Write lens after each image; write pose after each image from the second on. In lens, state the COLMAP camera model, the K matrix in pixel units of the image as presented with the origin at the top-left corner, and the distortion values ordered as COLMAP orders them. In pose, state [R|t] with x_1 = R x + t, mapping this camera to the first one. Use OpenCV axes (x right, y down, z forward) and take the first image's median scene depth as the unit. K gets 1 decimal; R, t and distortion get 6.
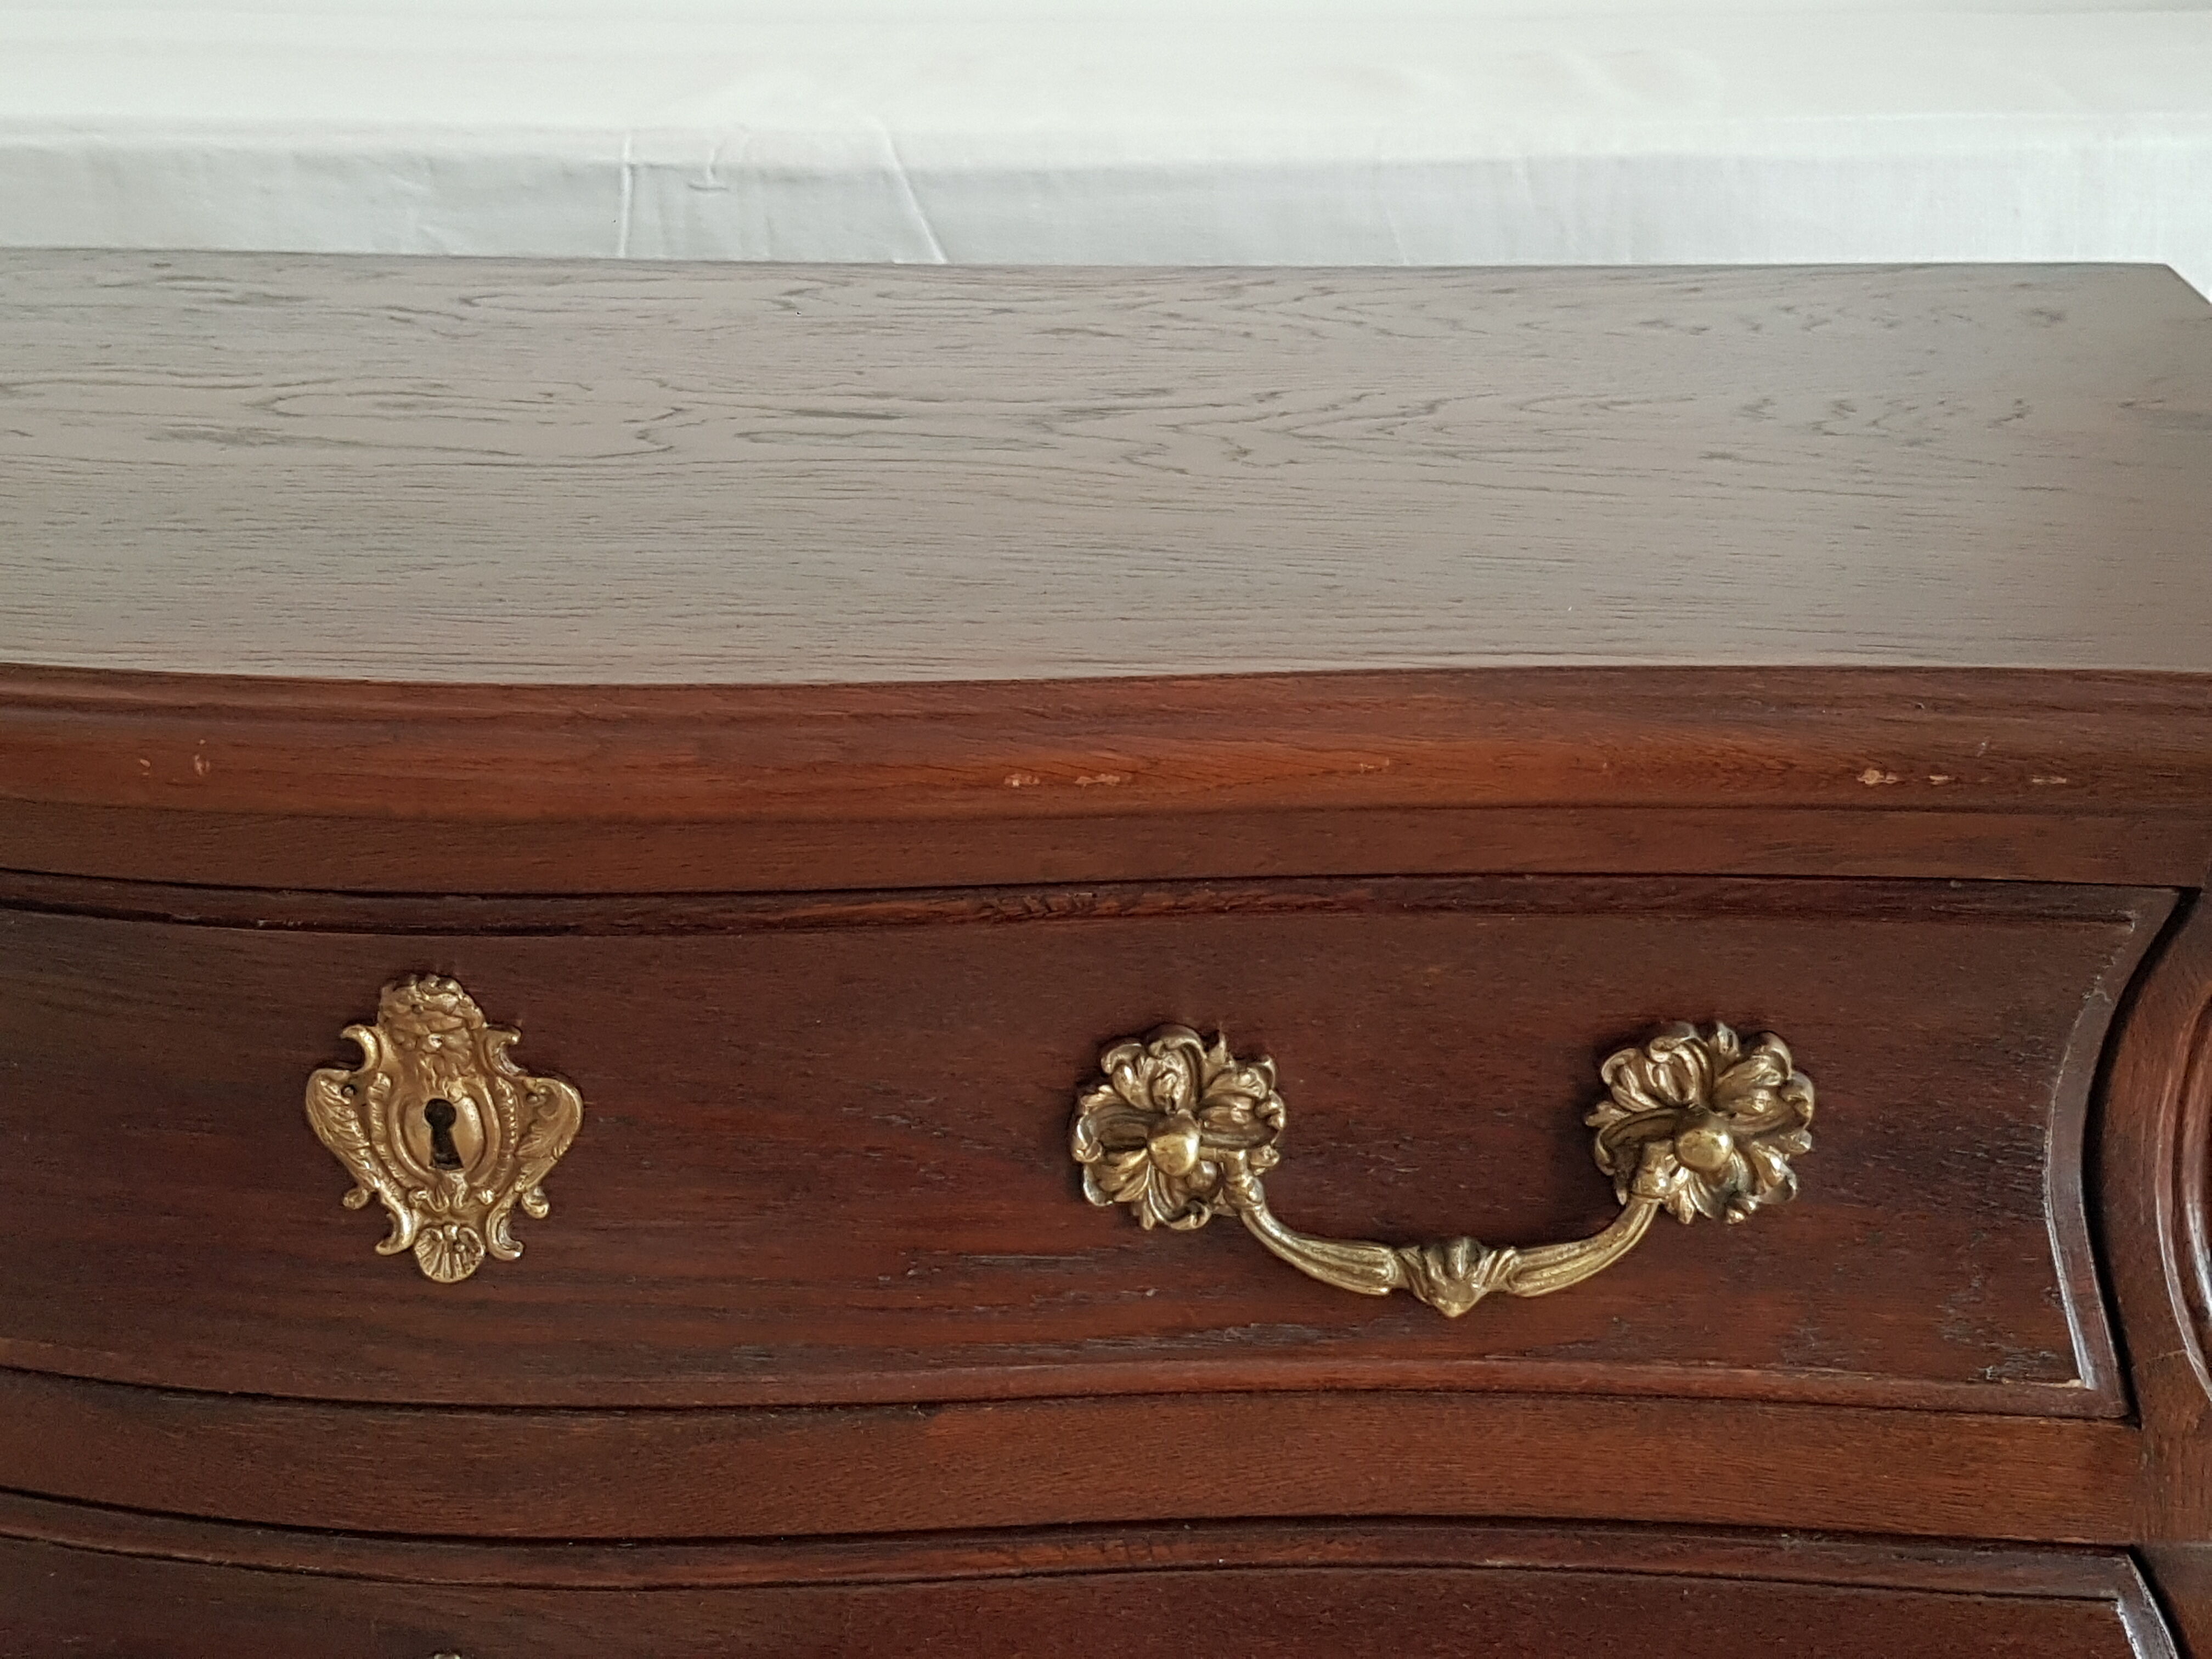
lens RADIAL K [[2869.8, 0, 1103.3], [0, 2869.8, 745.3], [0, 0, 1]] dist [0.173568, 0.000000]
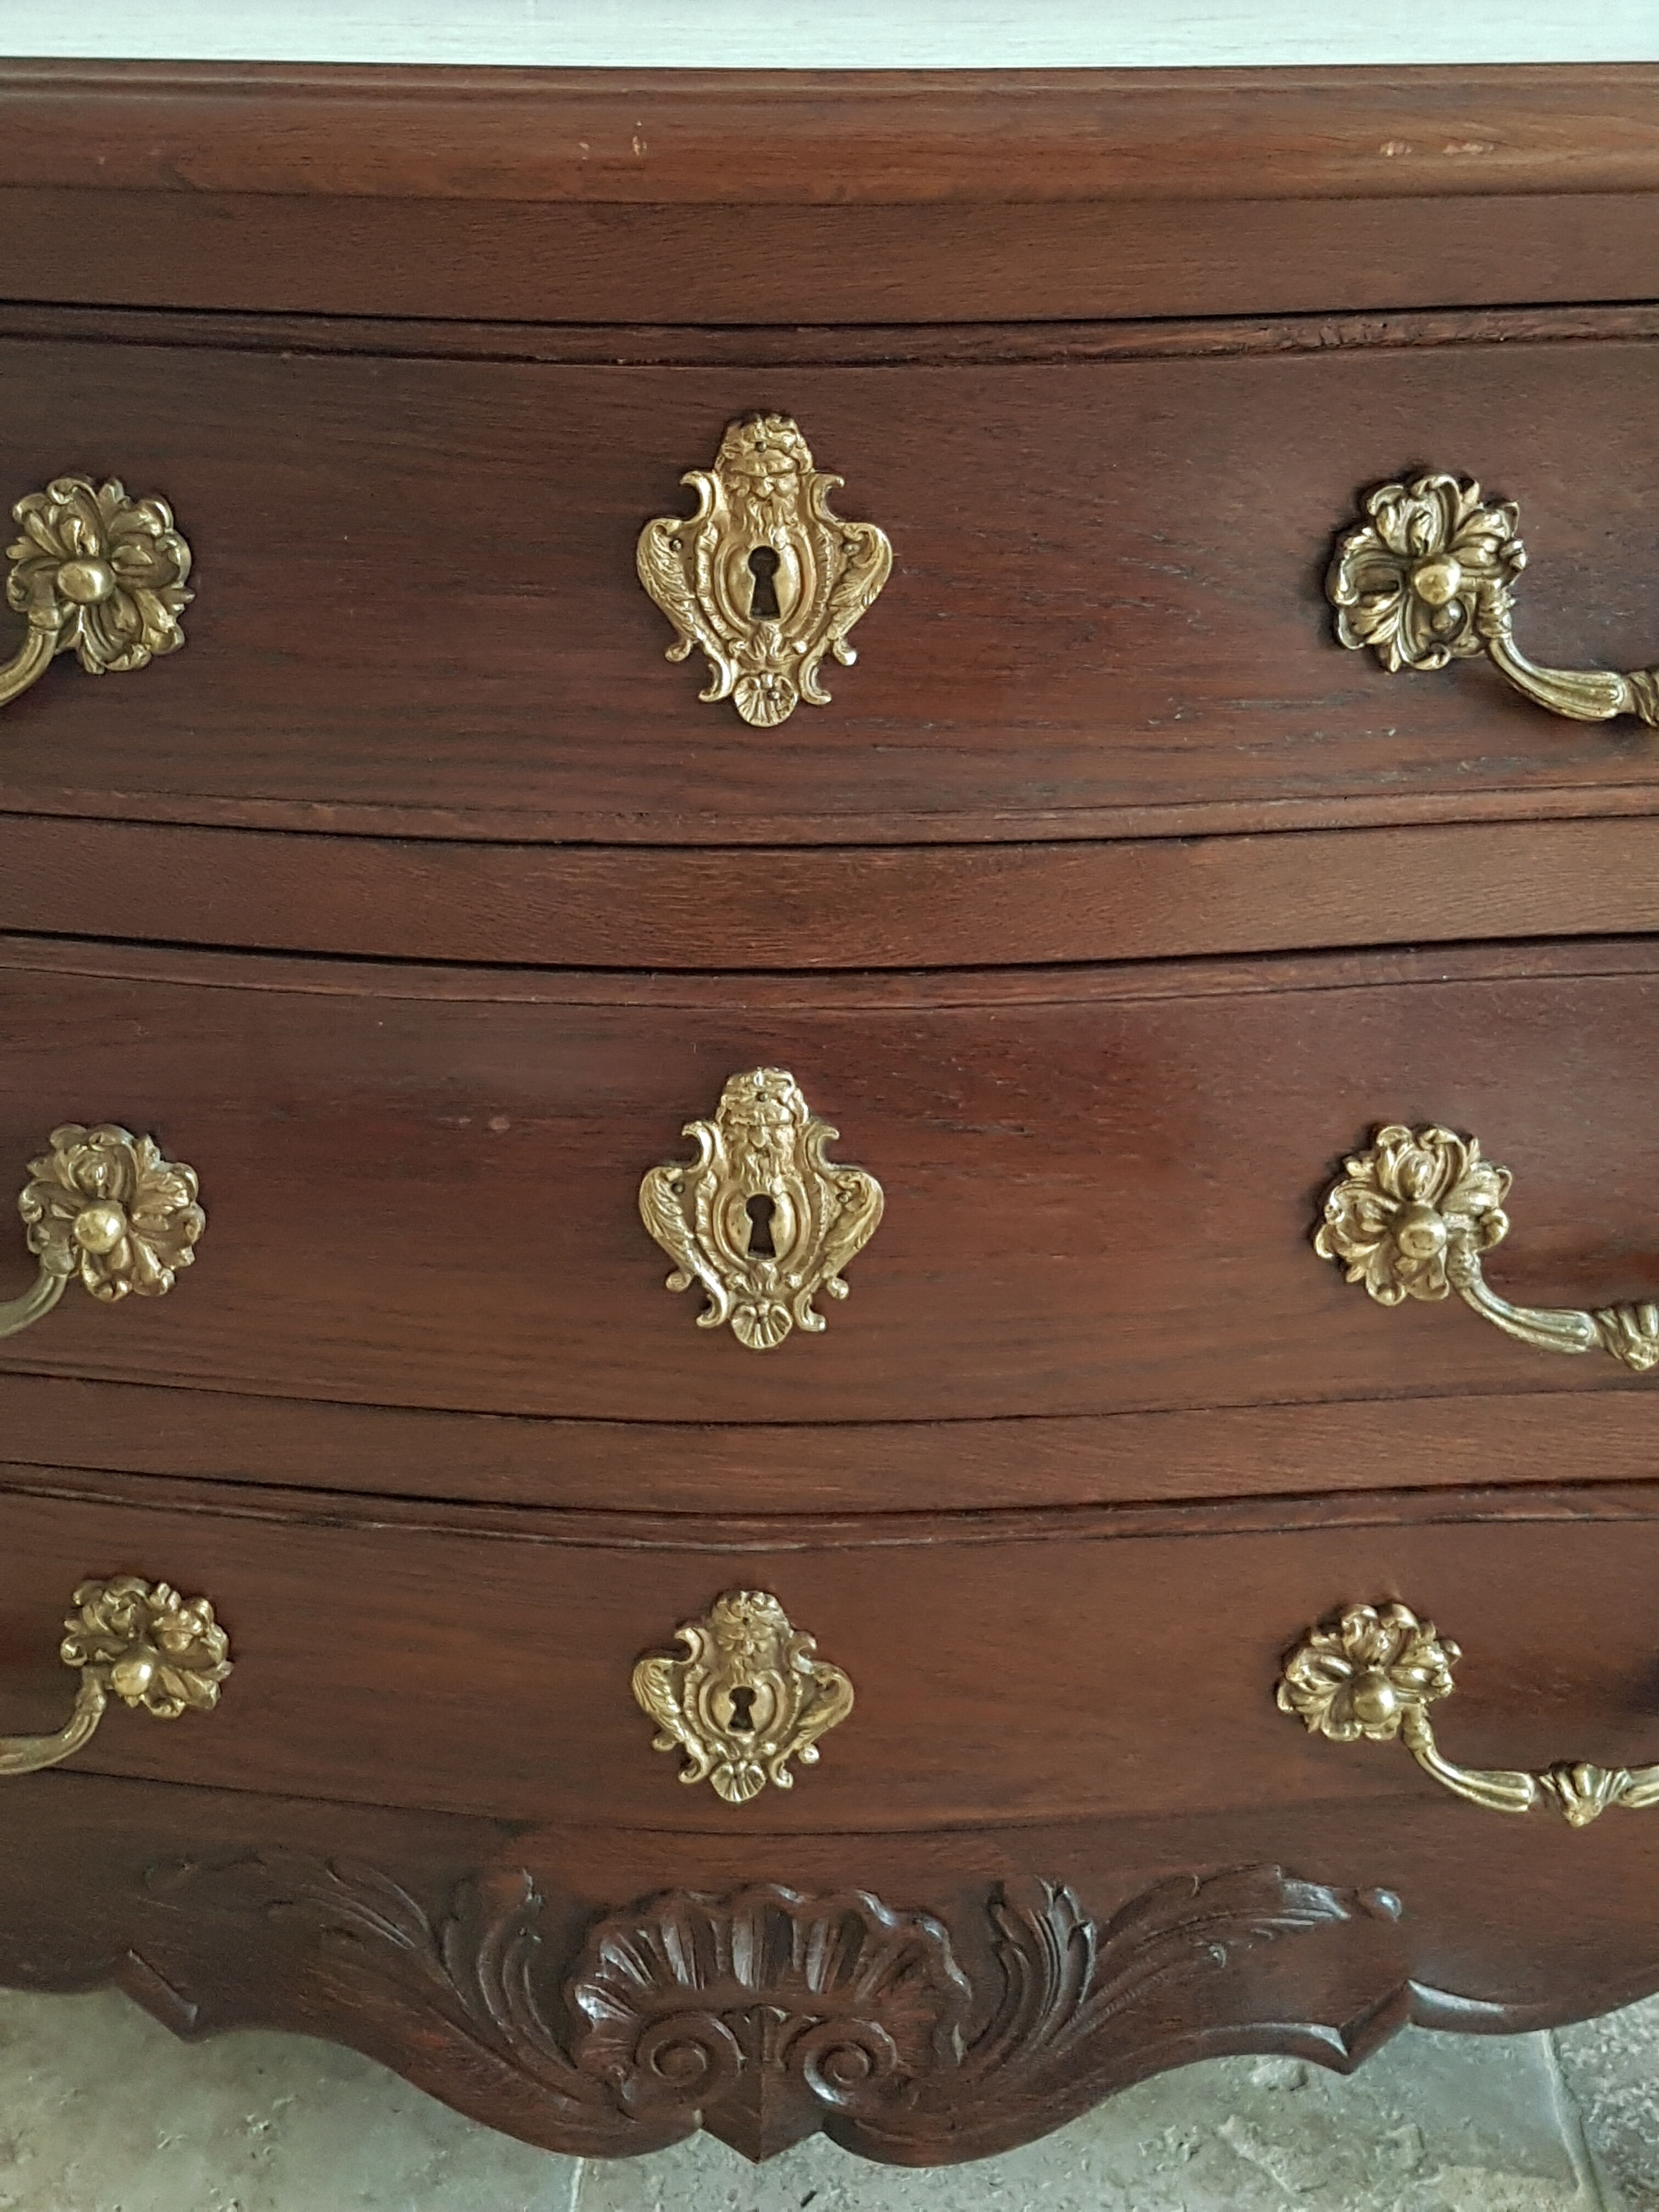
lens RADIAL K [[2869.8, 0, 776.5], [0, 2869.8, 1087.3], [0, 0, 1]] dist [0.173568, 0.000000]
pose [[0.994609, -0.023637, 0.100970, -0.336359], [0.019698, 0.999012, 0.039835, 0.279623], [-0.101812, -0.037631, 0.994092, -0.083563]]
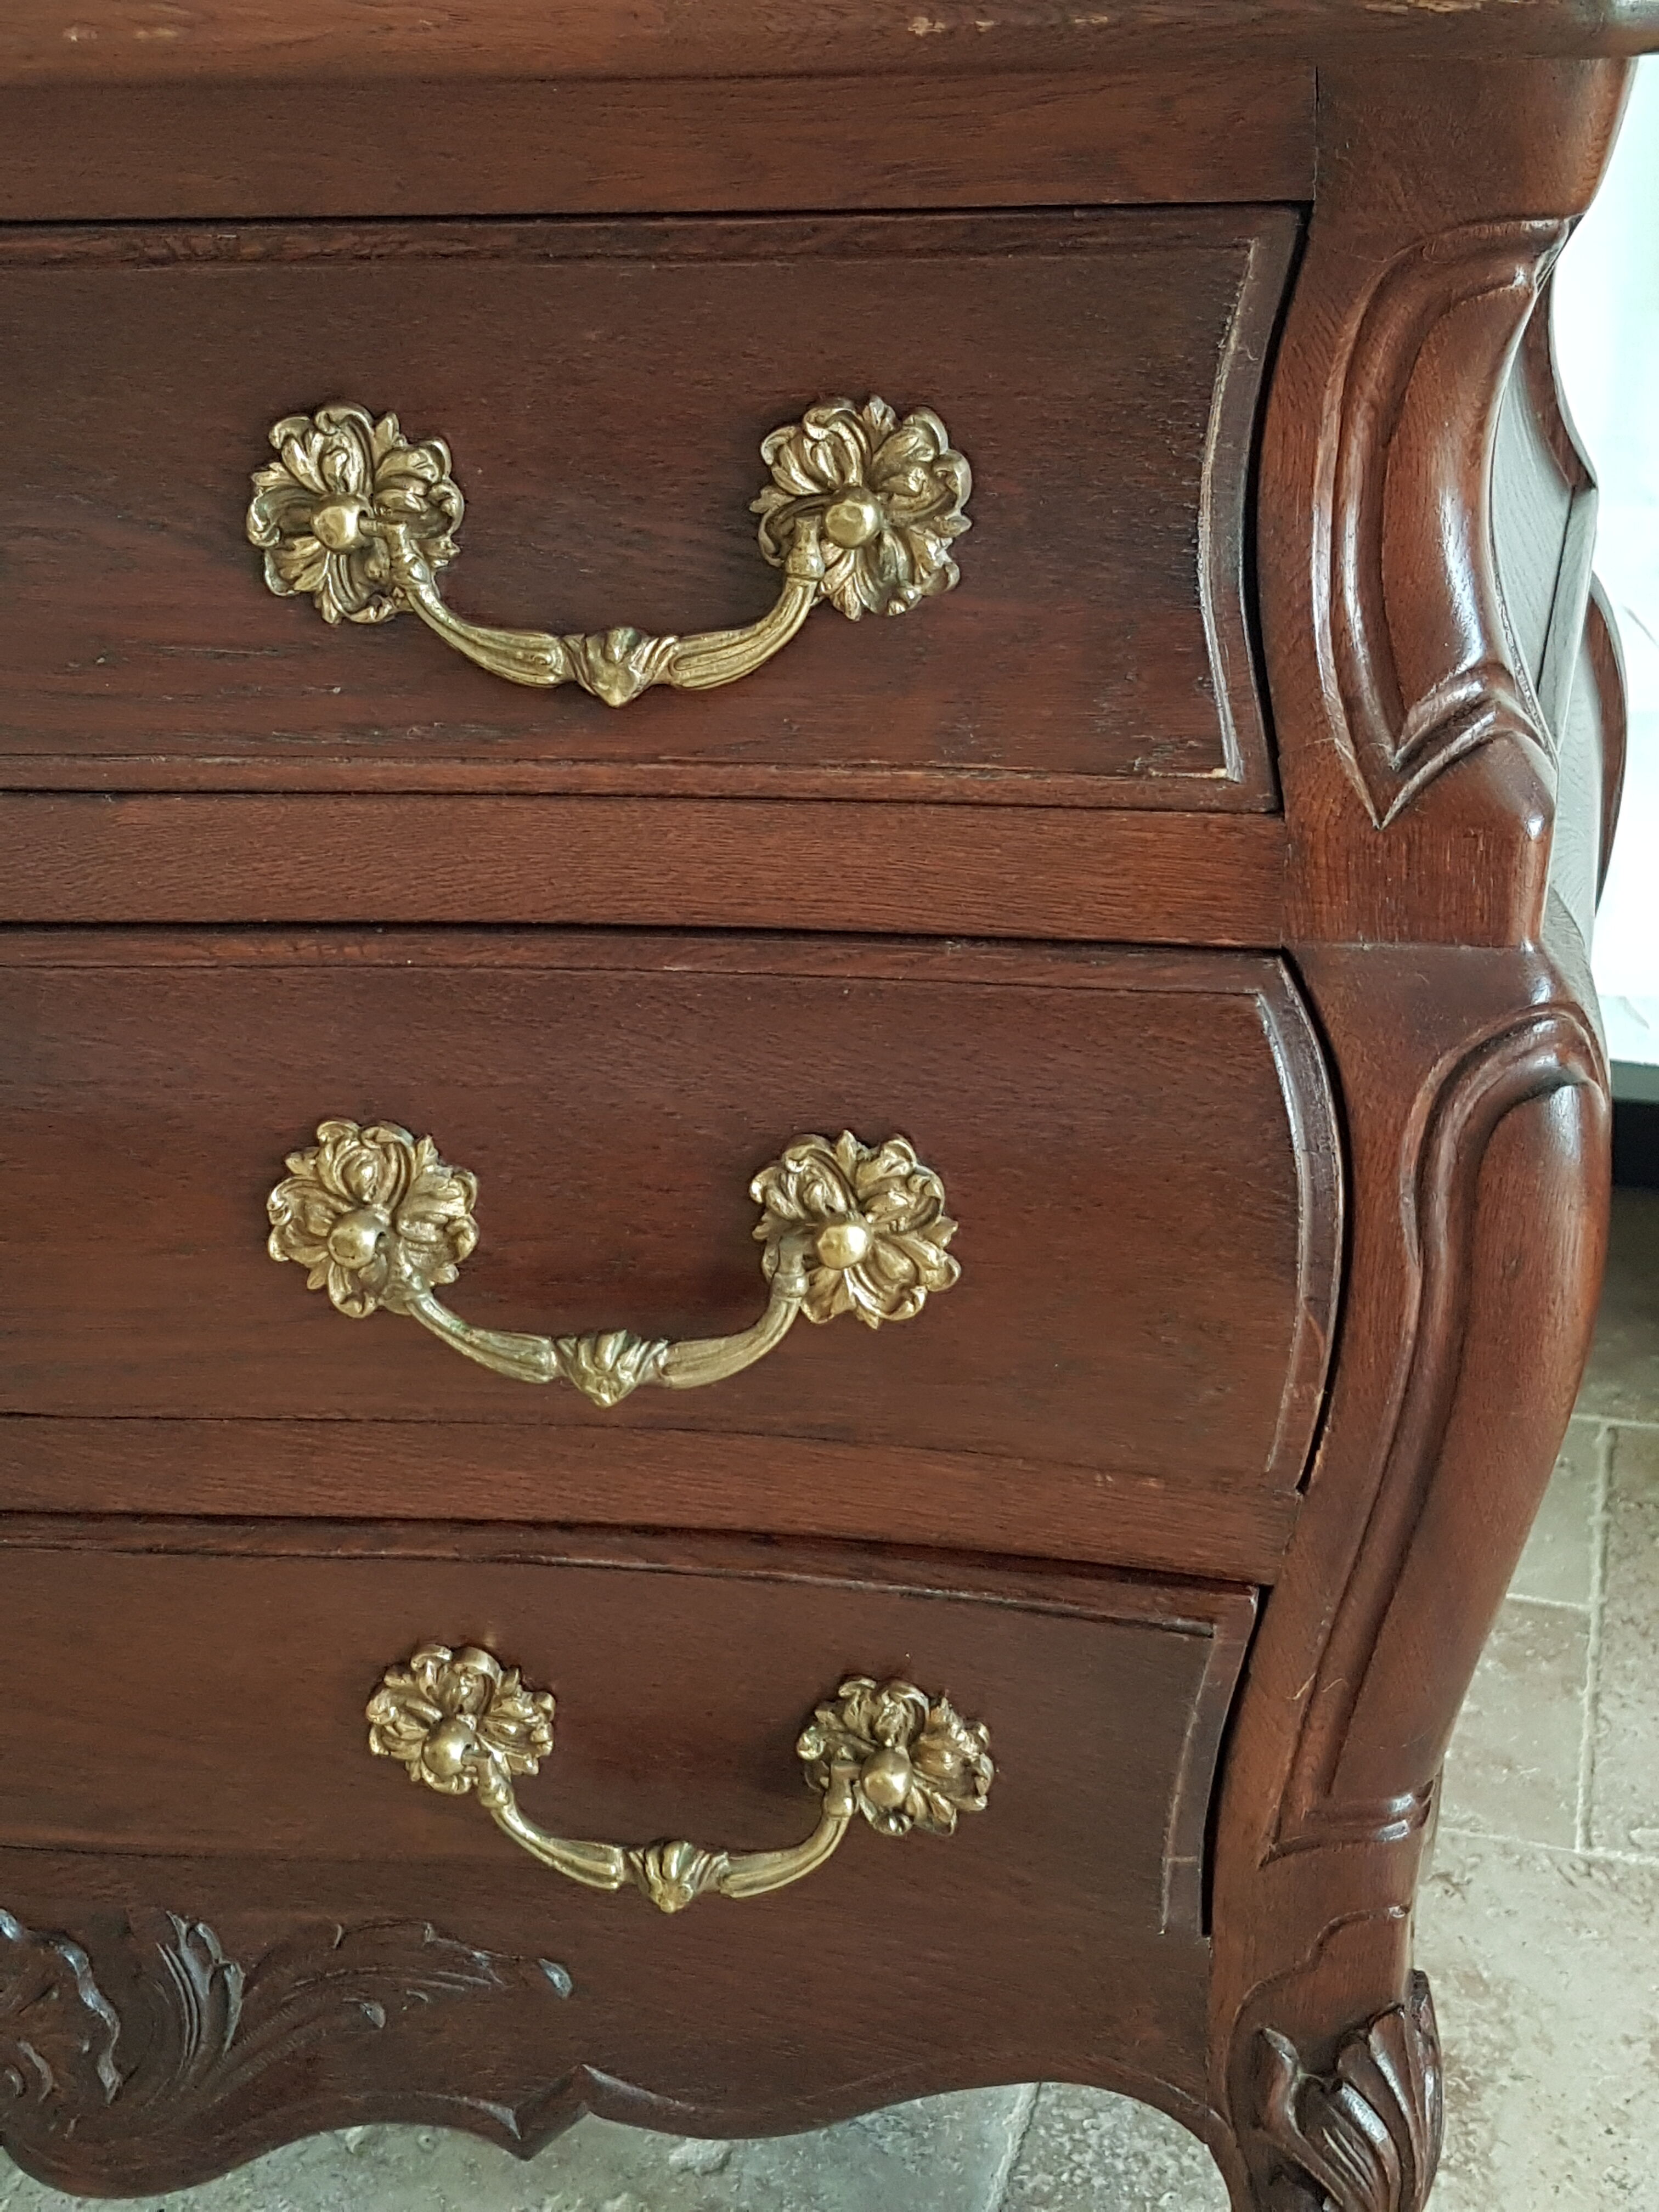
lens RADIAL K [[2869.8, 0, 858.6], [0, 2869.8, 1057.3], [0, 0, 1]] dist [0.173568, 0.000000]
pose [[0.993015, 0.035350, -0.112567, 0.318953], [-0.031593, 0.998888, 0.034984, 0.279851], [0.113679, -0.031183, 0.993028, 0.014838]]
